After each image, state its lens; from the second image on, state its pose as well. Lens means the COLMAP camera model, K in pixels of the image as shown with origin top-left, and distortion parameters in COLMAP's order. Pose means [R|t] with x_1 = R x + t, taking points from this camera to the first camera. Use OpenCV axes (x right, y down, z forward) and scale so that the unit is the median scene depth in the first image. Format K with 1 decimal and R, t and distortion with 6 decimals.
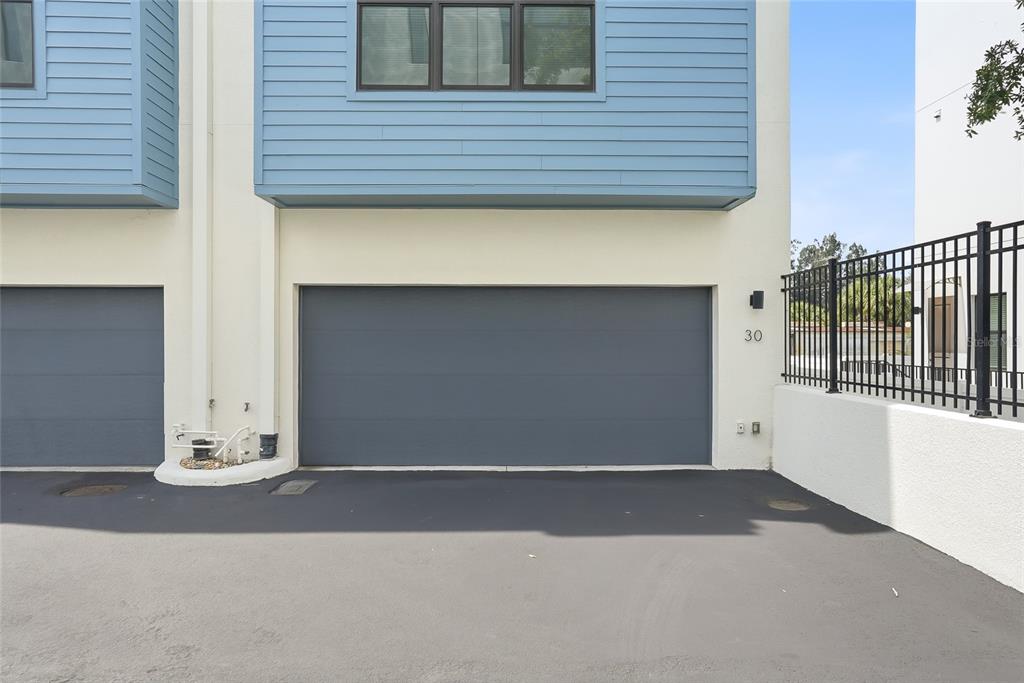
lens RADIAL K [[574.0, 0, 513.1], [0, 574.0, 338.4], [0, 0, 1]] dist [-0.036153, 0.033530]
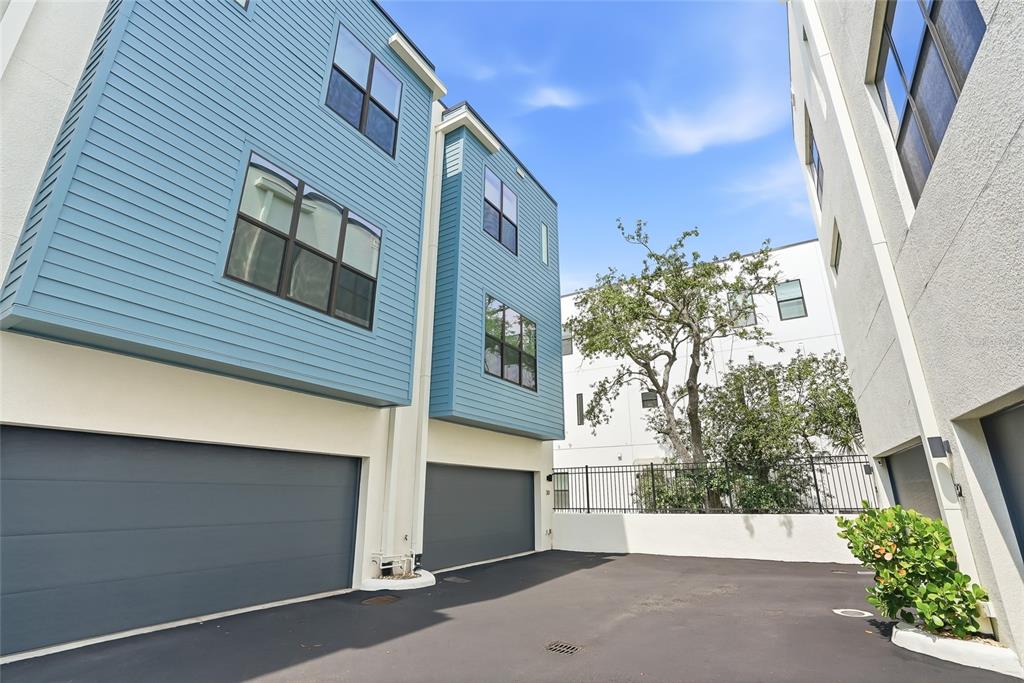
lens RADIAL K [[472.2, 0, 515.6], [0, 472.2, 342.7], [0, 0, 1]] dist [-0.044392, 0.015726]
pose [[0.530342, 0.260462, 0.806782, -1.443874], [-0.002246, 0.952065, -0.305889, 0.000384], [-0.847781, 0.160413, 0.505505, -0.013433]]
